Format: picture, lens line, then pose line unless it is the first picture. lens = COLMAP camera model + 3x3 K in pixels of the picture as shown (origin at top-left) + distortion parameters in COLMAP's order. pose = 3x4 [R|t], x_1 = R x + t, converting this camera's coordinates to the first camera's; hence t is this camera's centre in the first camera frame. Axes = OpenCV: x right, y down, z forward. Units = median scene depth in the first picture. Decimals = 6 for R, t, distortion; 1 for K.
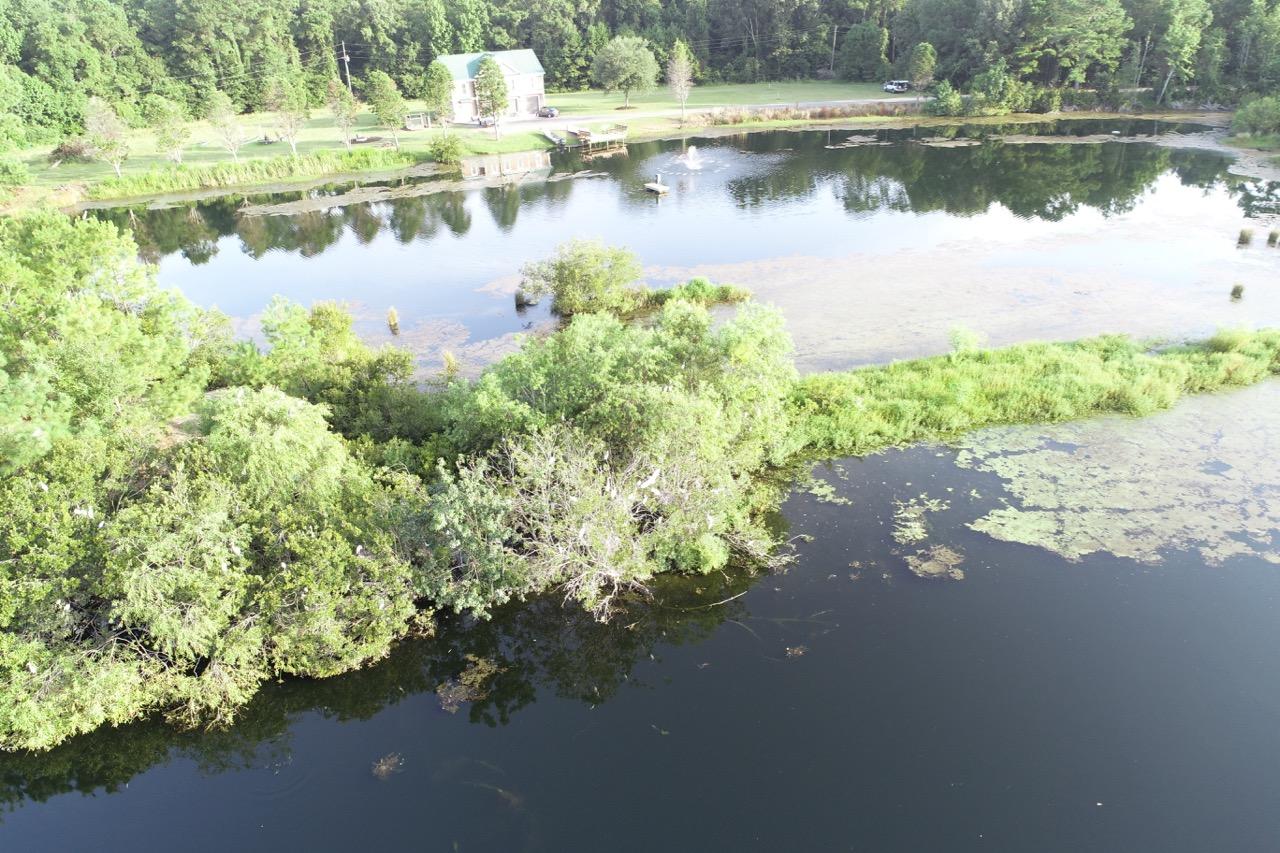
lens RADIAL K [[876.8, 0, 641.7], [0, 876.8, 426.0], [0, 0, 1]] dist [0.006534, -0.002292]
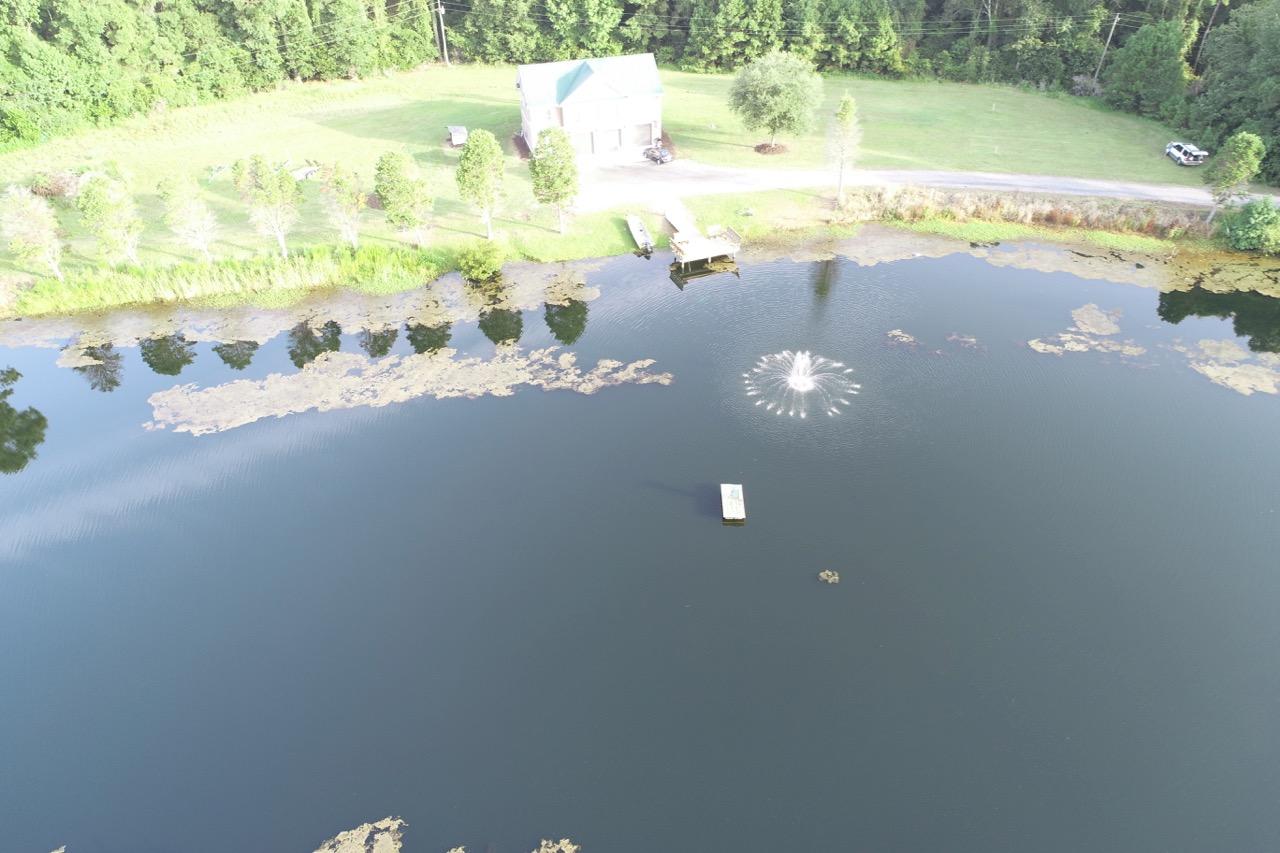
lens RADIAL K [[876.8, 0, 638.3], [0, 876.8, 426.9], [0, 0, 1]] dist [0.006534, -0.002292]
pose [[0.968577, 0.170094, -0.181456, 0.040721], [-0.131029, 0.969096, 0.209010, -0.245237], [0.211400, -0.178667, 0.960931, 0.216175]]
